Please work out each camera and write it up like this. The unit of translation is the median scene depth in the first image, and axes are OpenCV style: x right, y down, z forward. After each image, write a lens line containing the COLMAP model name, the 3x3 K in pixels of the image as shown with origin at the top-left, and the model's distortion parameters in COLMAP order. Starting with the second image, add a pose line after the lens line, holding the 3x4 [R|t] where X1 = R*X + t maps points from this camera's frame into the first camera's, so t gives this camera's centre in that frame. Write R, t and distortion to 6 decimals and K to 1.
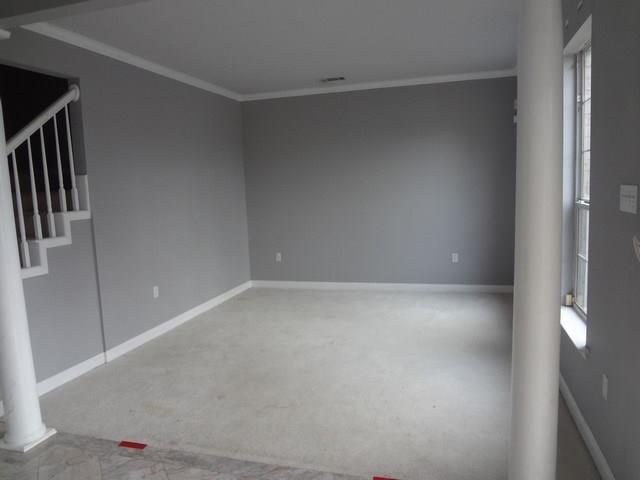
lens RADIAL K [[470.5, 0, 320.3], [0, 470.5, 240.0], [0, 0, 1]] dist [-0.058062, 0.015585]
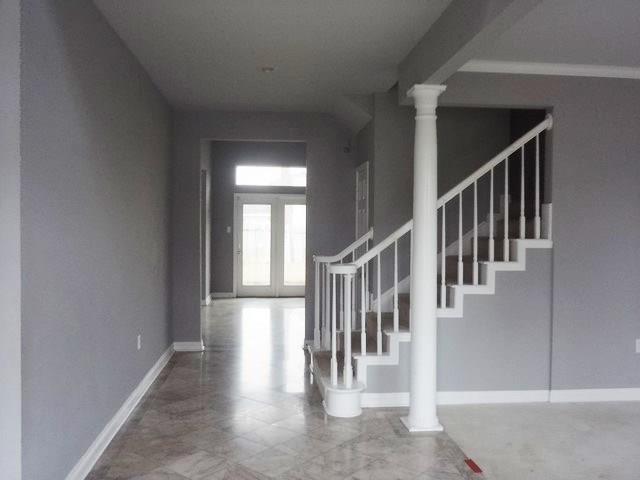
lens RADIAL K [[546.7, 0, 321.2], [0, 546.7, 240.0], [0, 0, 1]] dist [-0.004113, 0.028595]
pose [[0.388040, 0.063394, -0.919460, 0.391001], [-0.134004, 0.990911, 0.011766, -0.012754], [0.911849, 0.118646, 0.393008, 0.118011]]
